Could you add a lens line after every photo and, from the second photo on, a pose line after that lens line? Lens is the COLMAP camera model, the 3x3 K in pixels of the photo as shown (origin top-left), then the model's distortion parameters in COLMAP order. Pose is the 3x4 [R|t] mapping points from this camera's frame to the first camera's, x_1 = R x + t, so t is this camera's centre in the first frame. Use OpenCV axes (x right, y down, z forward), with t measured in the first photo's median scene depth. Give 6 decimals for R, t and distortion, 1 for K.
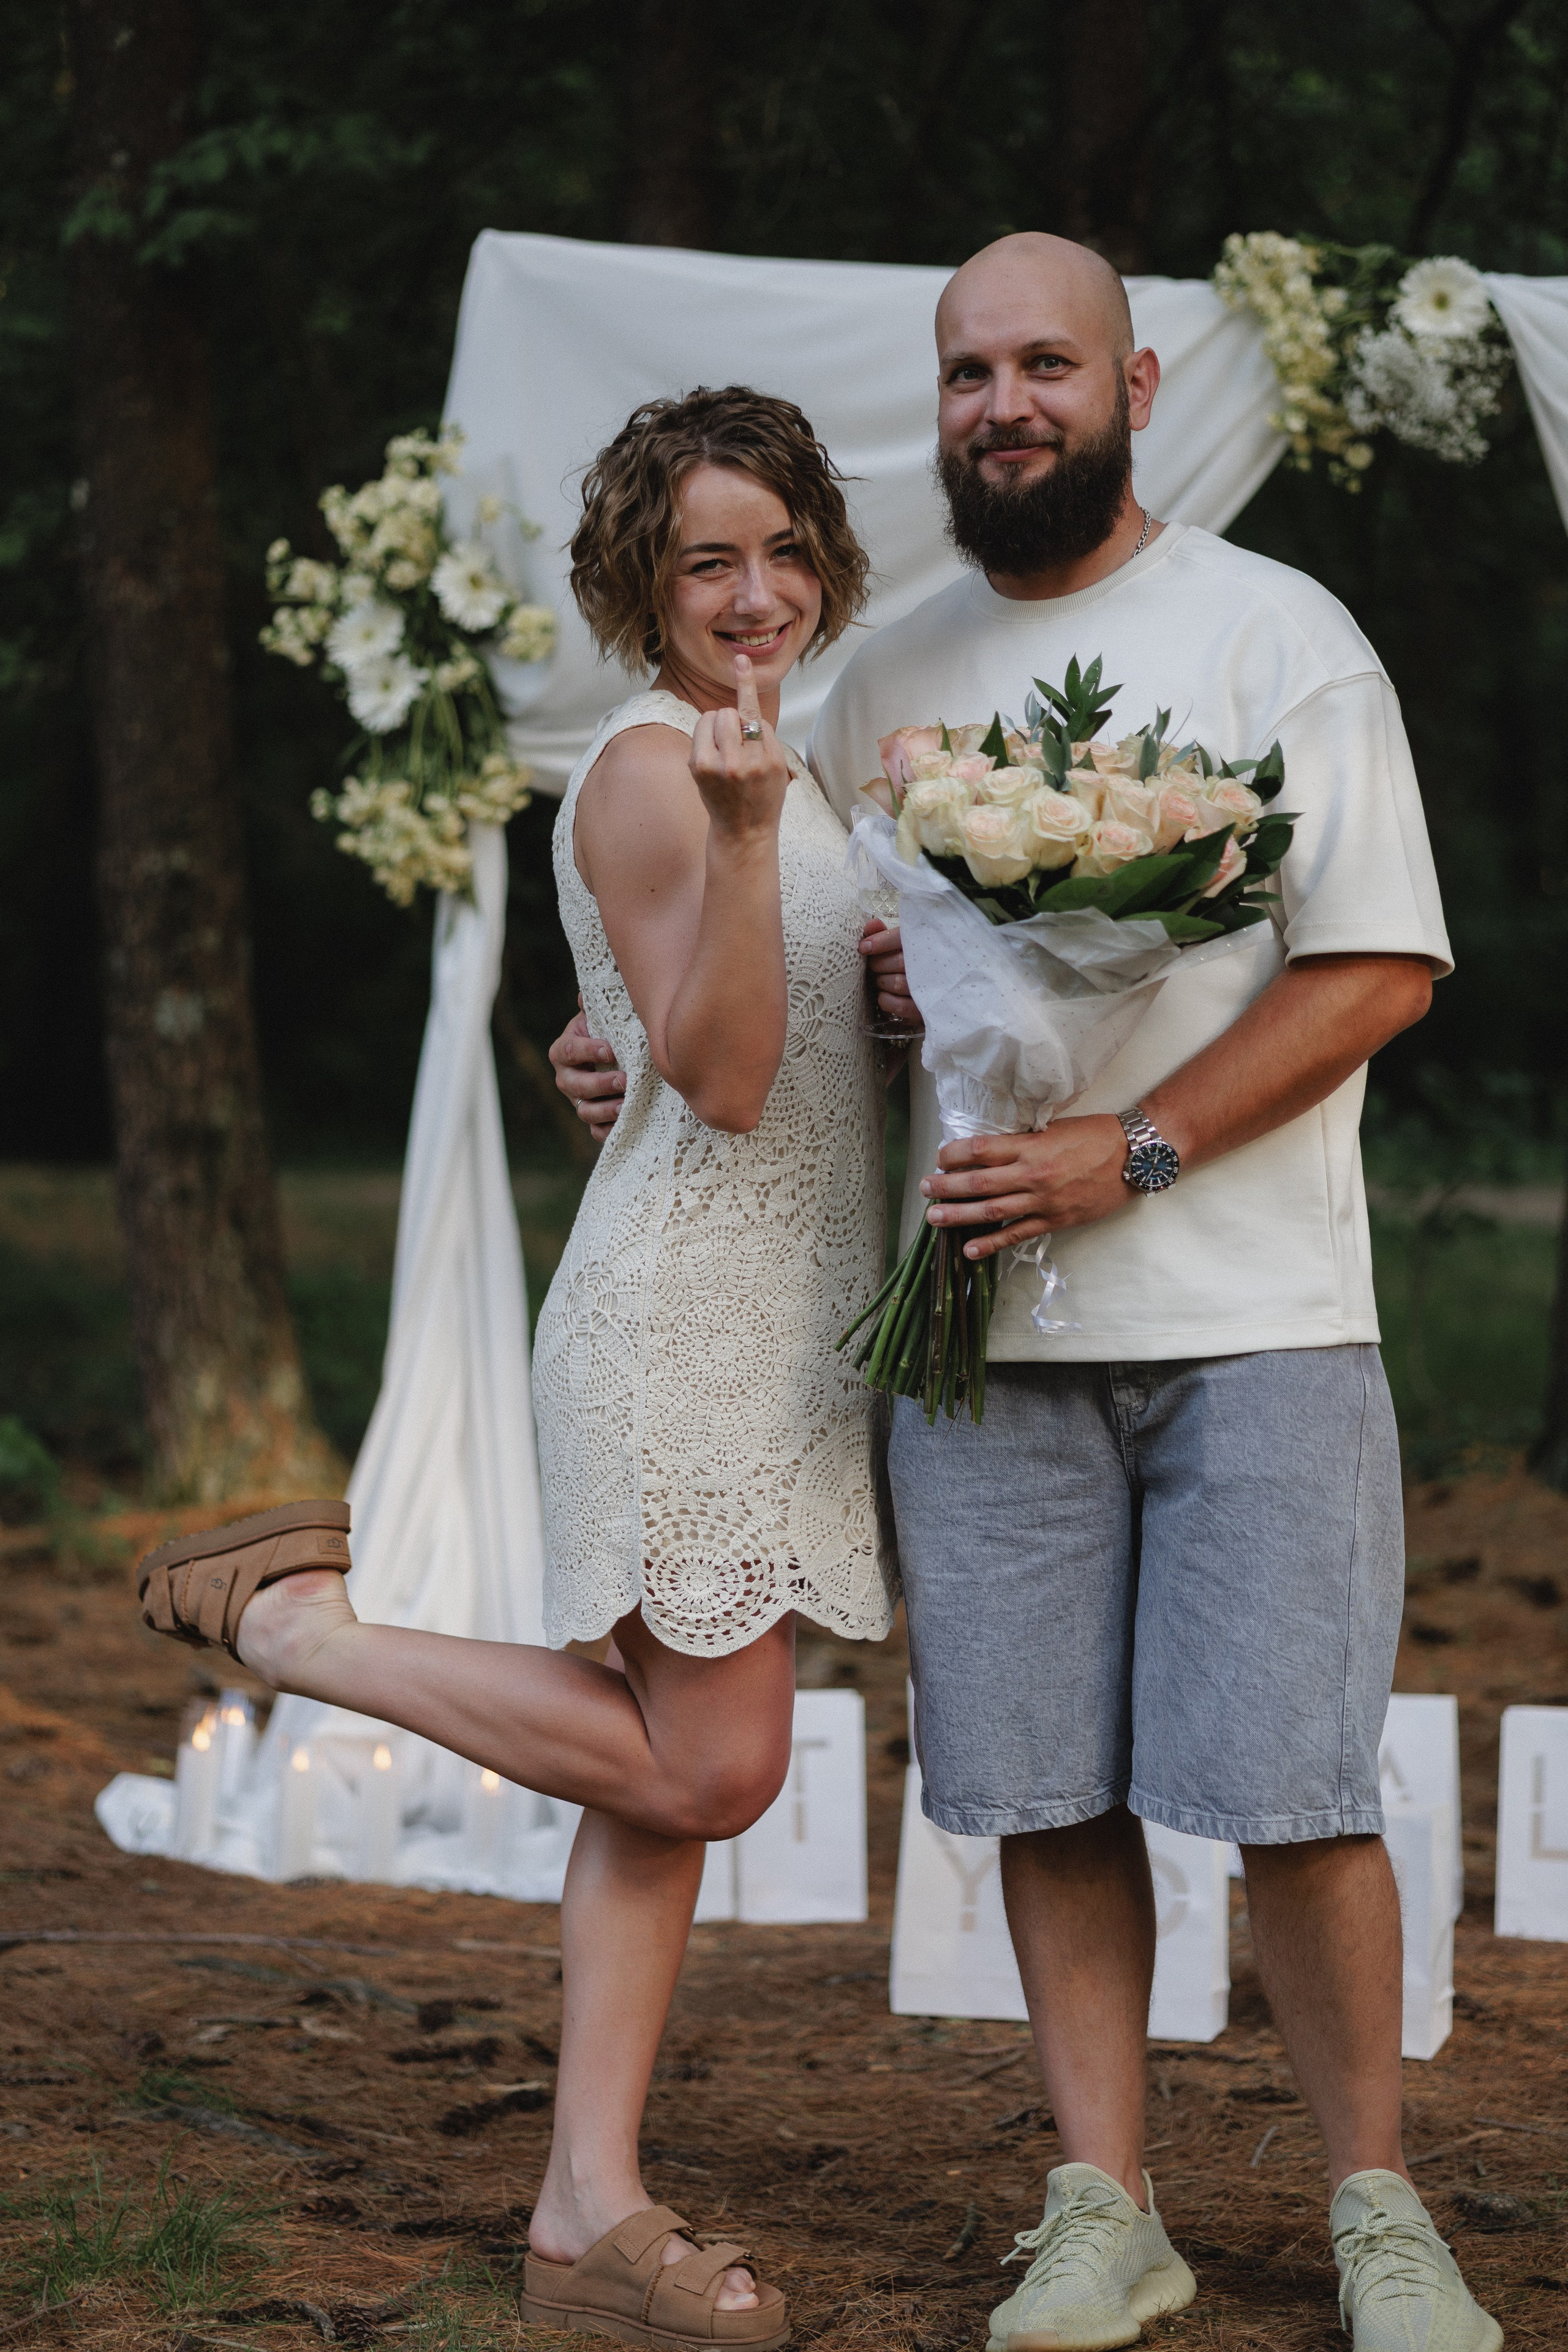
lens RADIAL K [[6165.3, 0, 1000.1], [0, 6165.3, 1260.9], [0, 0, 1]] dist [0.026321, -0.558627]
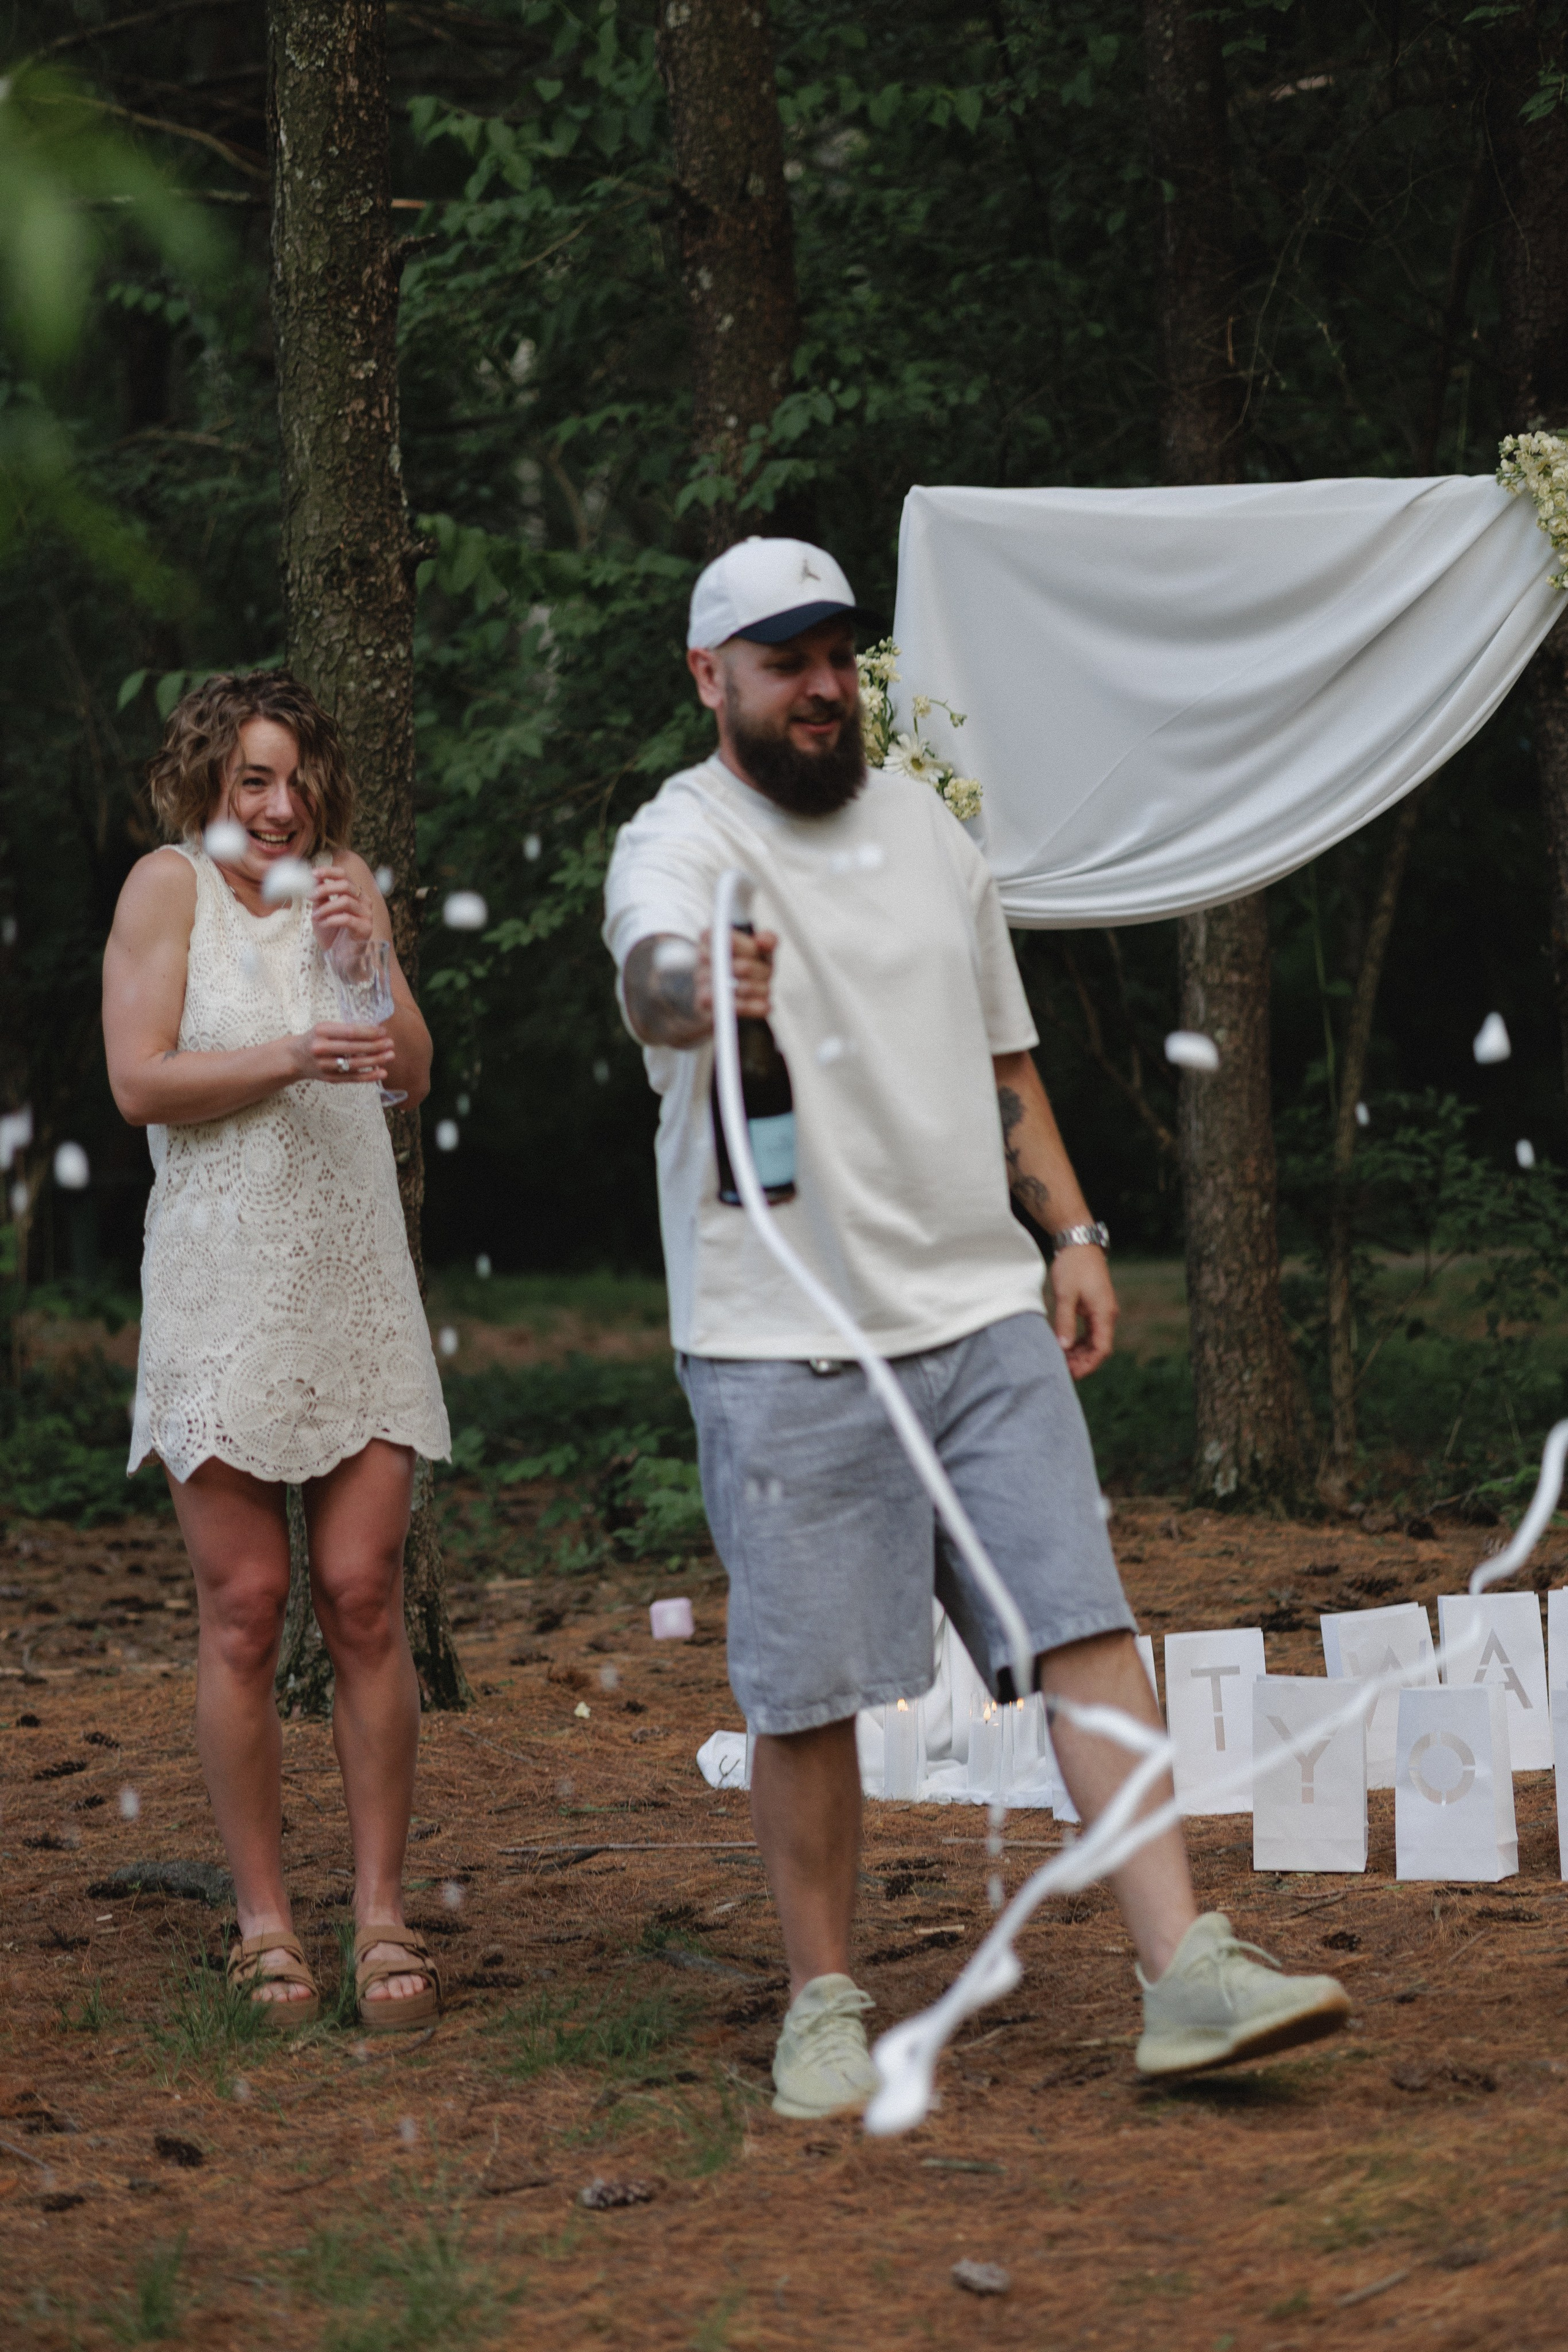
lens RADIAL K [[6165.3, 0, 1000.1], [0, 6165.3, 1260.9], [0, 0, 1]] dist [0.026321, -0.558627]
pose [[0.981372, -0.062596, -0.181631, 0.152328], [0.059817, 0.997994, -0.020740, 0.018015], [0.182565, 0.009489, 0.983148, -0.230400]]
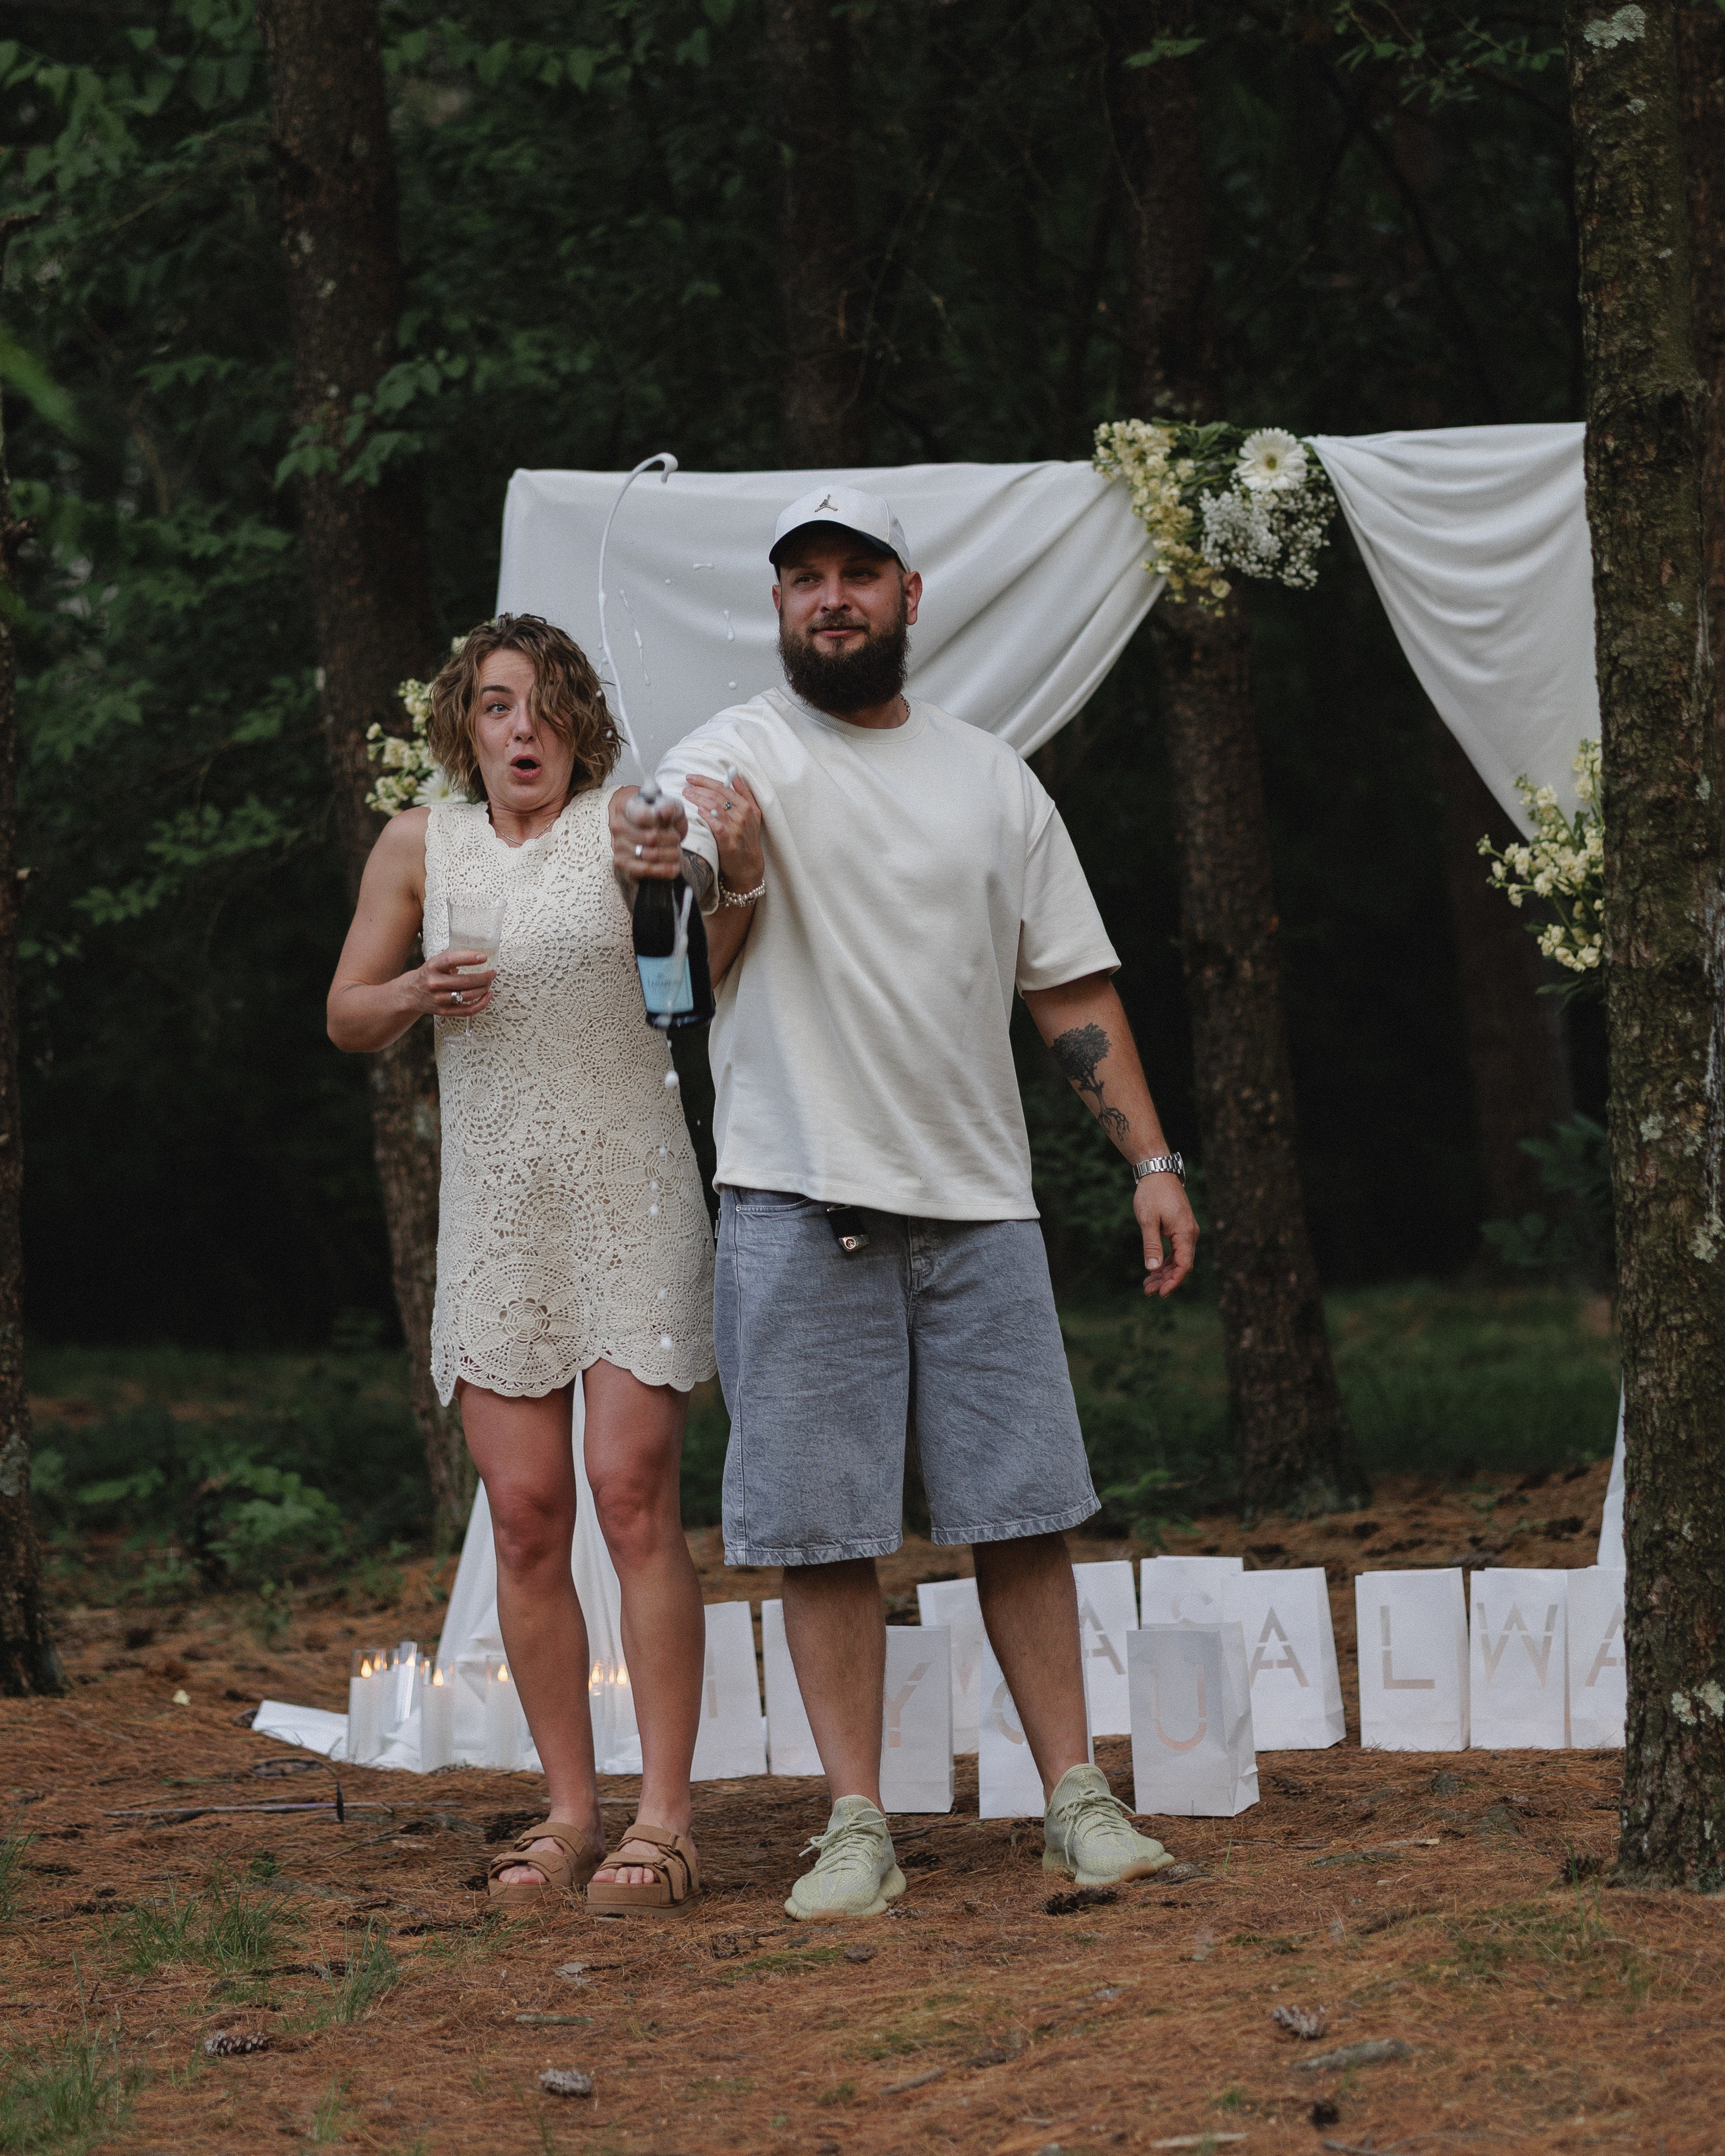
lens RADIAL K [[8227.7, 0, 862.5], [0, 8227.7, 1078.0], [0, 0, 1]] dist [0.132547, -2.615637]
pose [[0.985566, -0.068616, -0.154762, 0.240283], [0.059704, 0.996318, -0.061526, 0.066672], [0.158414, 0.051398, 0.986034, -0.654082]]
